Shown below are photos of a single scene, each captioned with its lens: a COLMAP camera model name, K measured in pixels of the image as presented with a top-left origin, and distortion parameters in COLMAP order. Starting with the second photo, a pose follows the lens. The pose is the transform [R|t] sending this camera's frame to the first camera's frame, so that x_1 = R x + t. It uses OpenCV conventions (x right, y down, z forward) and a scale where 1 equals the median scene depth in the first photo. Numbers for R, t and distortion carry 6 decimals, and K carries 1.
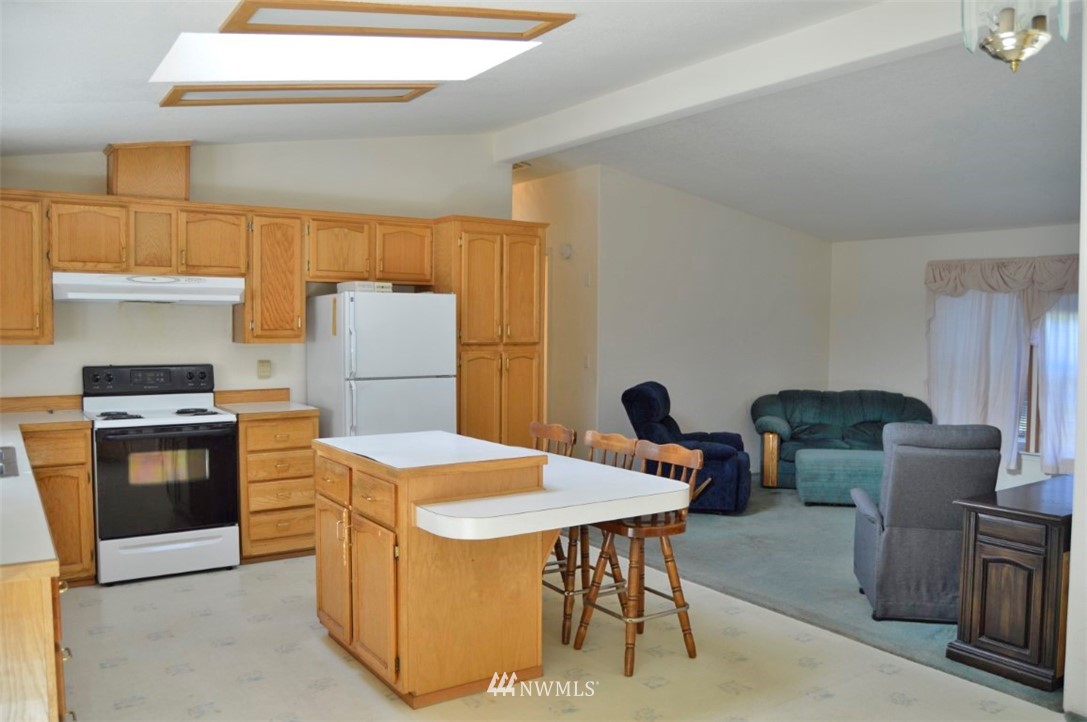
lens RADIAL K [[867.9, 0, 548.9], [0, 867.9, 366.1], [0, 0, 1]] dist [-0.093195, 0.041573]
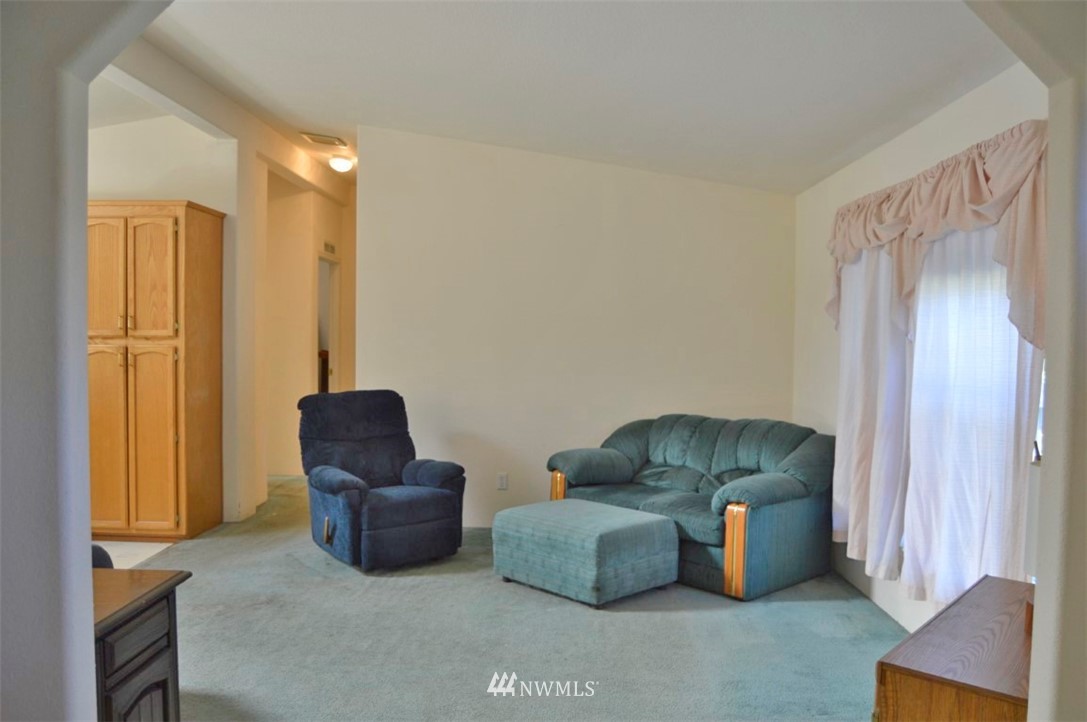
lens RADIAL K [[867.9, 0, 548.9], [0, 867.9, 366.1], [0, 0, 1]] dist [-0.093195, 0.041573]
pose [[0.820959, 0.023023, -0.570523, 0.964051], [-0.034196, 0.999376, -0.008878, -0.002700], [0.569963, 0.026798, 0.821233, 0.609828]]
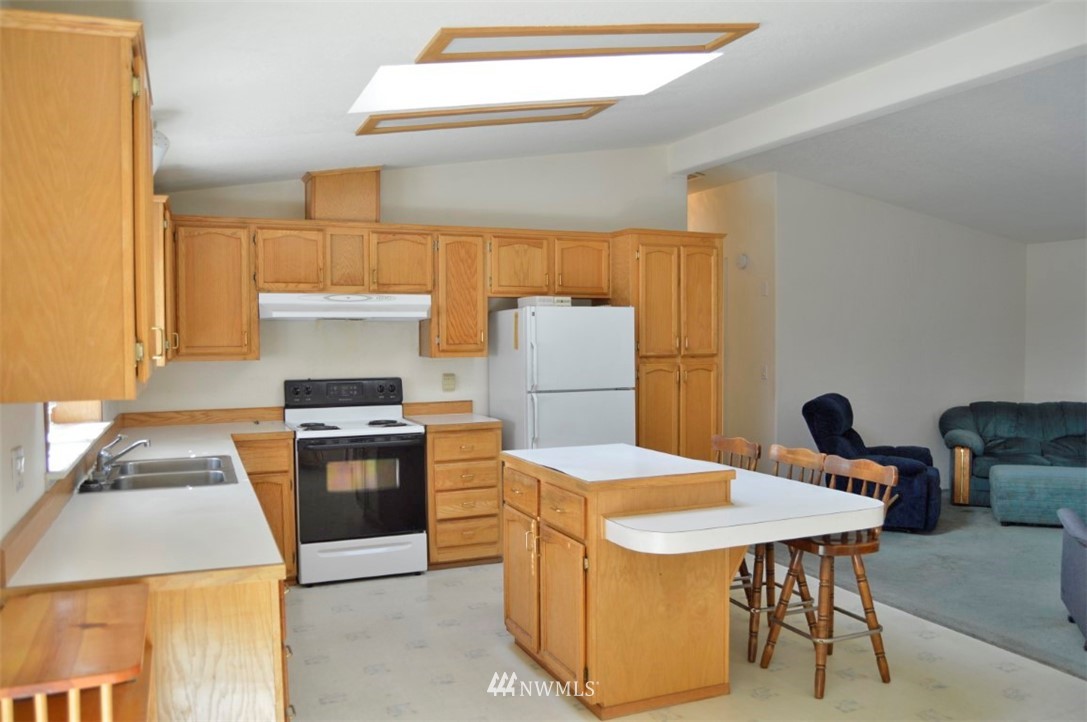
lens RADIAL K [[867.9, 0, 548.9], [0, 867.9, 366.1], [0, 0, 1]] dist [-0.093195, 0.041573]
pose [[0.981966, -0.005945, -0.188967, -0.016406], [0.003741, 0.999921, -0.012020, -0.003099], [0.189023, 0.011096, 0.981910, -0.005264]]
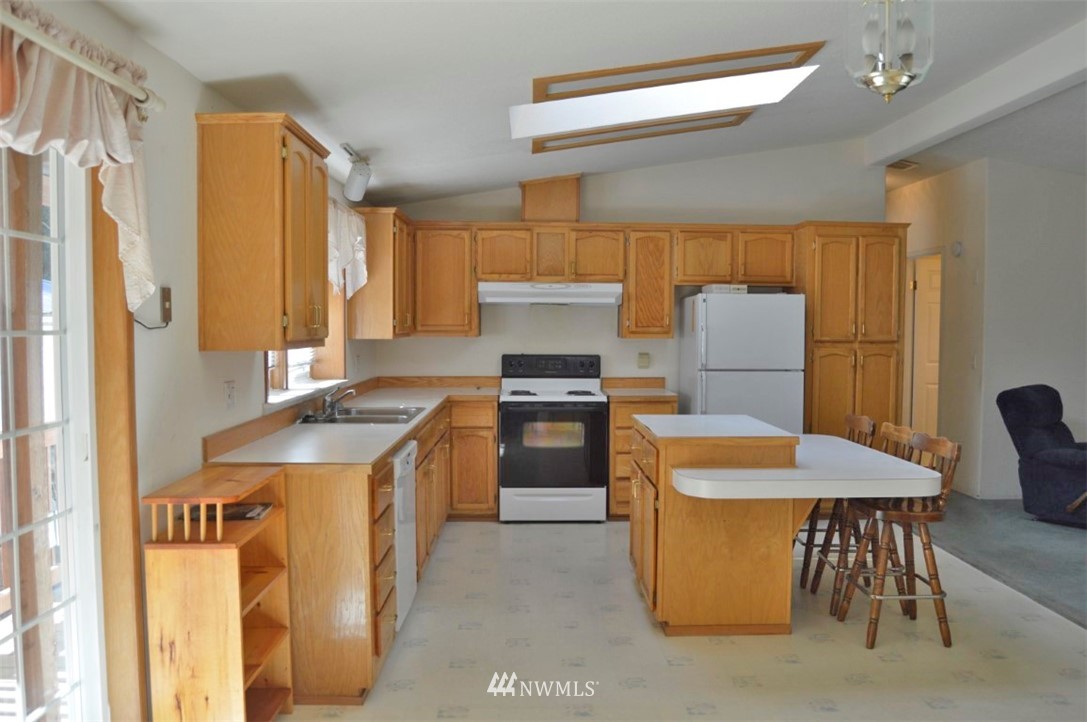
lens RADIAL K [[867.9, 0, 548.9], [0, 867.9, 366.1], [0, 0, 1]] dist [-0.093195, 0.041573]
pose [[0.843367, 0.024607, -0.536775, 0.221005], [-0.025845, 0.999652, 0.005219, 0.009506], [0.536716, 0.009471, 0.843710, -0.080310]]
